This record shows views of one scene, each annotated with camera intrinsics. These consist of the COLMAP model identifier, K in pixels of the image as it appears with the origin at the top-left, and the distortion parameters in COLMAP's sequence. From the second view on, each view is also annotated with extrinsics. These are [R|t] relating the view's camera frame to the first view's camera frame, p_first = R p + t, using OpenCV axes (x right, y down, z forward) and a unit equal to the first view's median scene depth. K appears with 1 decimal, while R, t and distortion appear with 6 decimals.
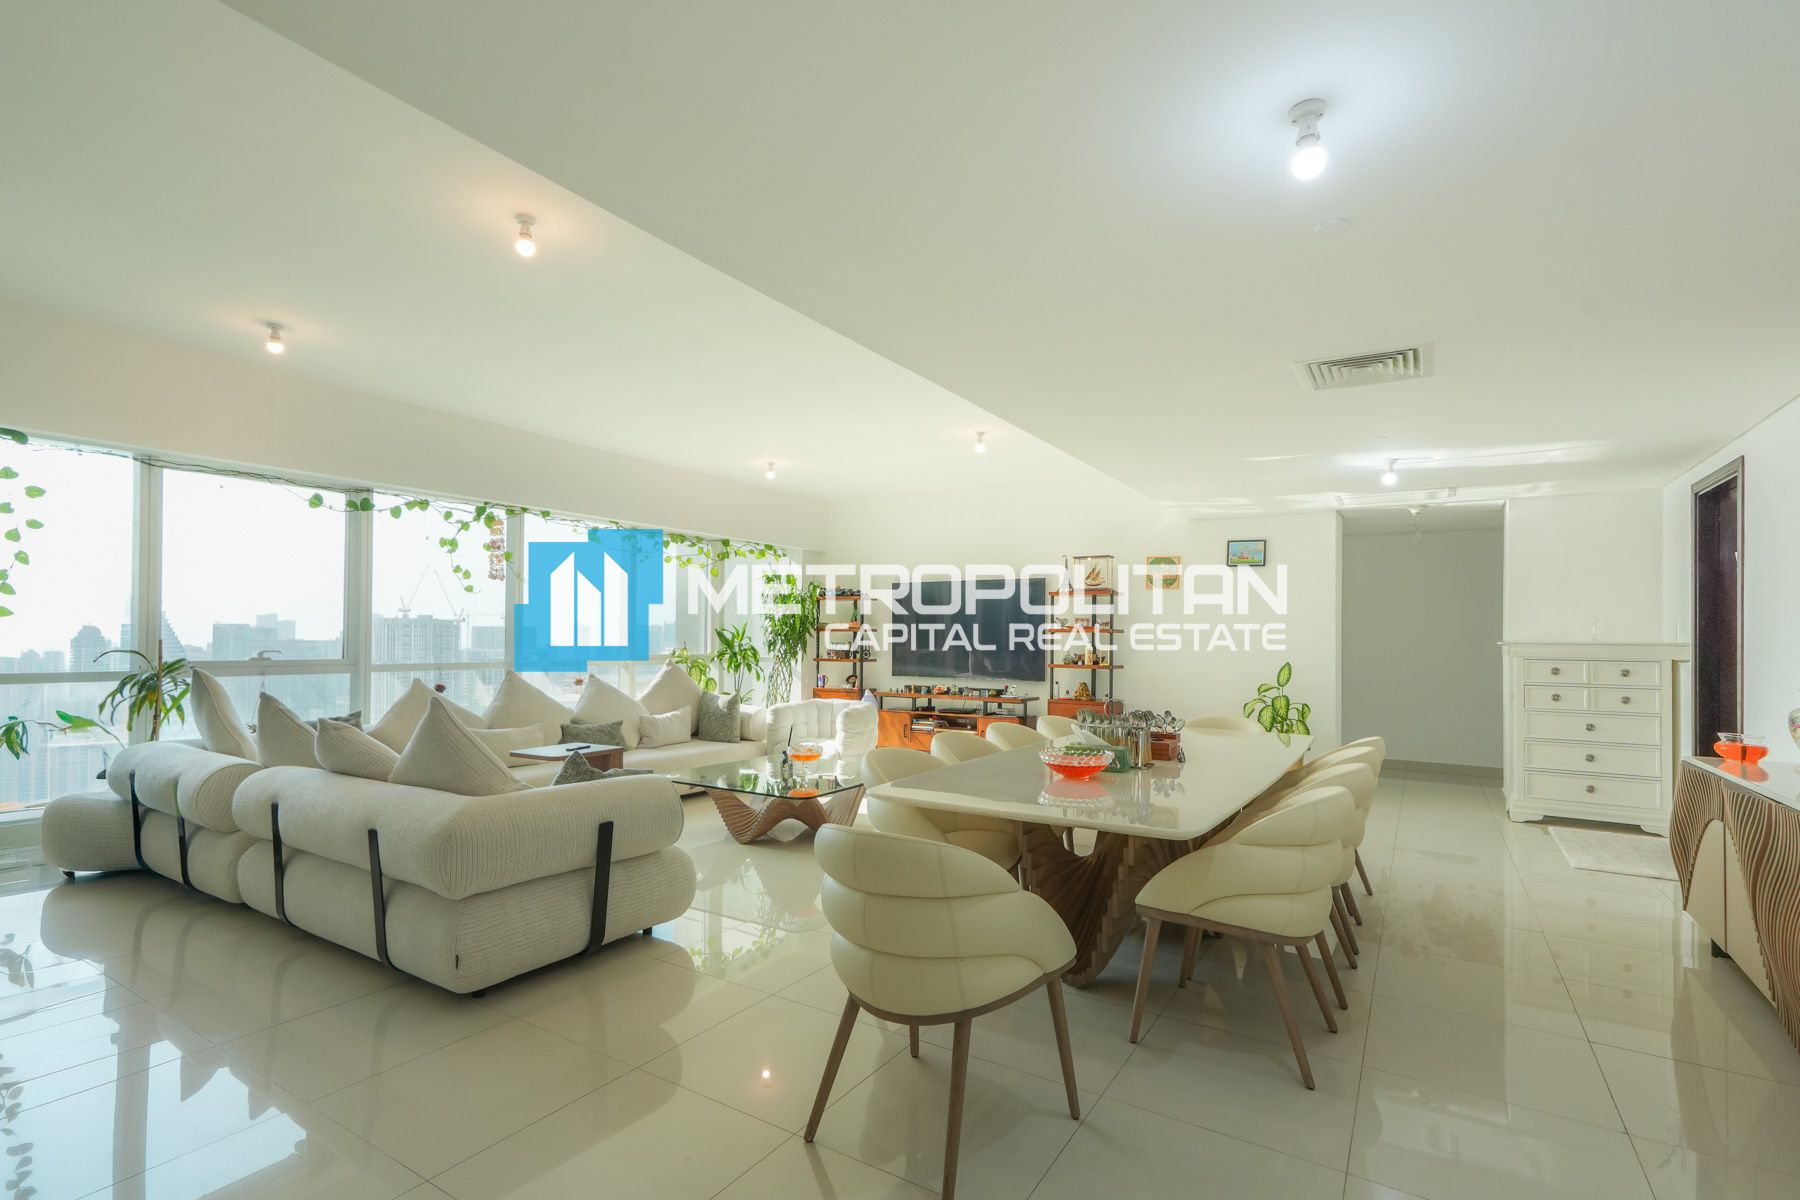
lens RADIAL K [[818.1, 0, 896.3], [0, 818.1, 630.0], [0, 0, 1]] dist [-0.001775, 0.000308]
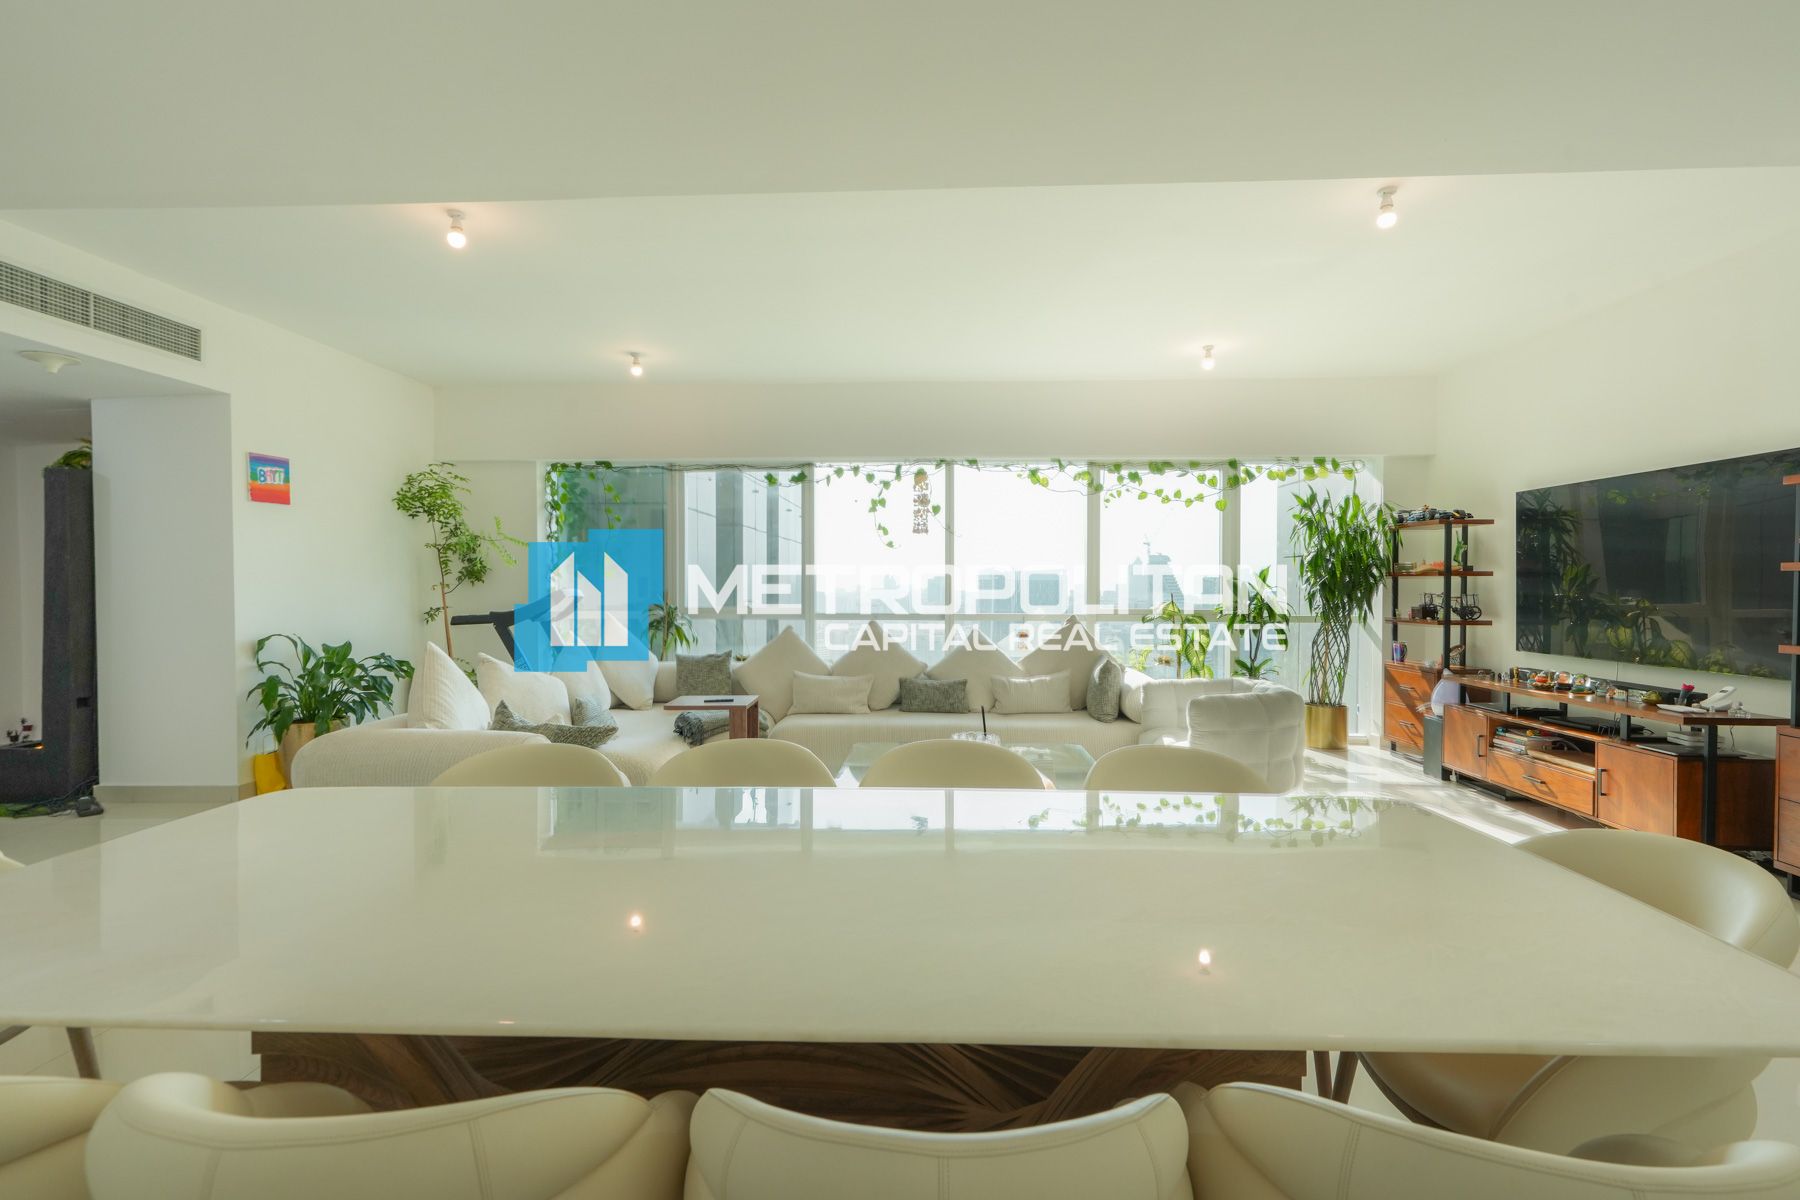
lens RADIAL K [[818.1, 0, 896.3], [0, 818.1, 630.0], [0, 0, 1]] dist [-0.001775, 0.000308]
pose [[0.502730, 0.039769, -0.863528, 0.392264], [0.013340, 0.998465, 0.053750, 0.004101], [0.864340, -0.038542, 0.501428, 0.445066]]
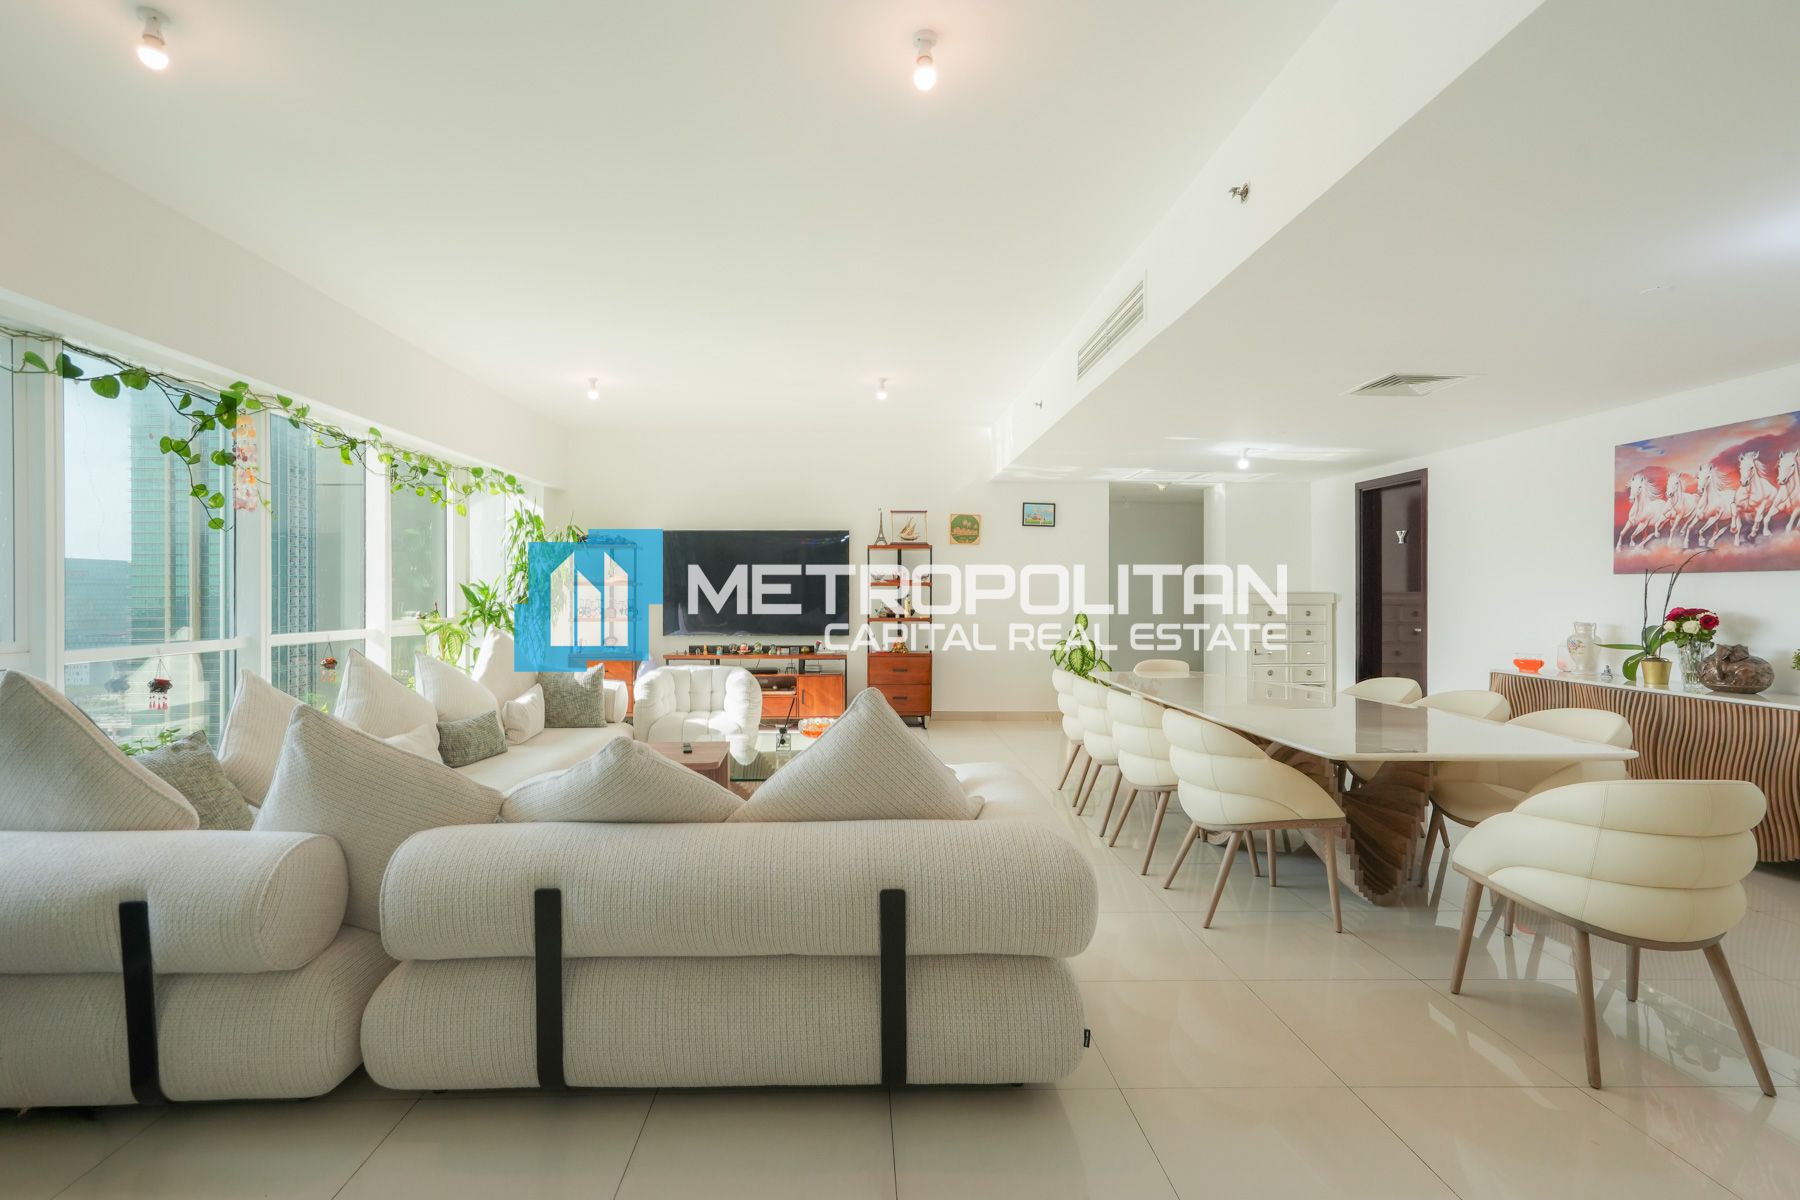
lens RADIAL K [[840.3, 0, 881.2], [0, 840.3, 590.5], [0, 0, 1]] dist [0.003031, 0.000618]
pose [[0.831574, -0.008951, 0.555342, -0.437136], [0.002140, 0.999914, 0.012913, -0.005664], [-0.555410, -0.009550, 0.831522, 0.174097]]
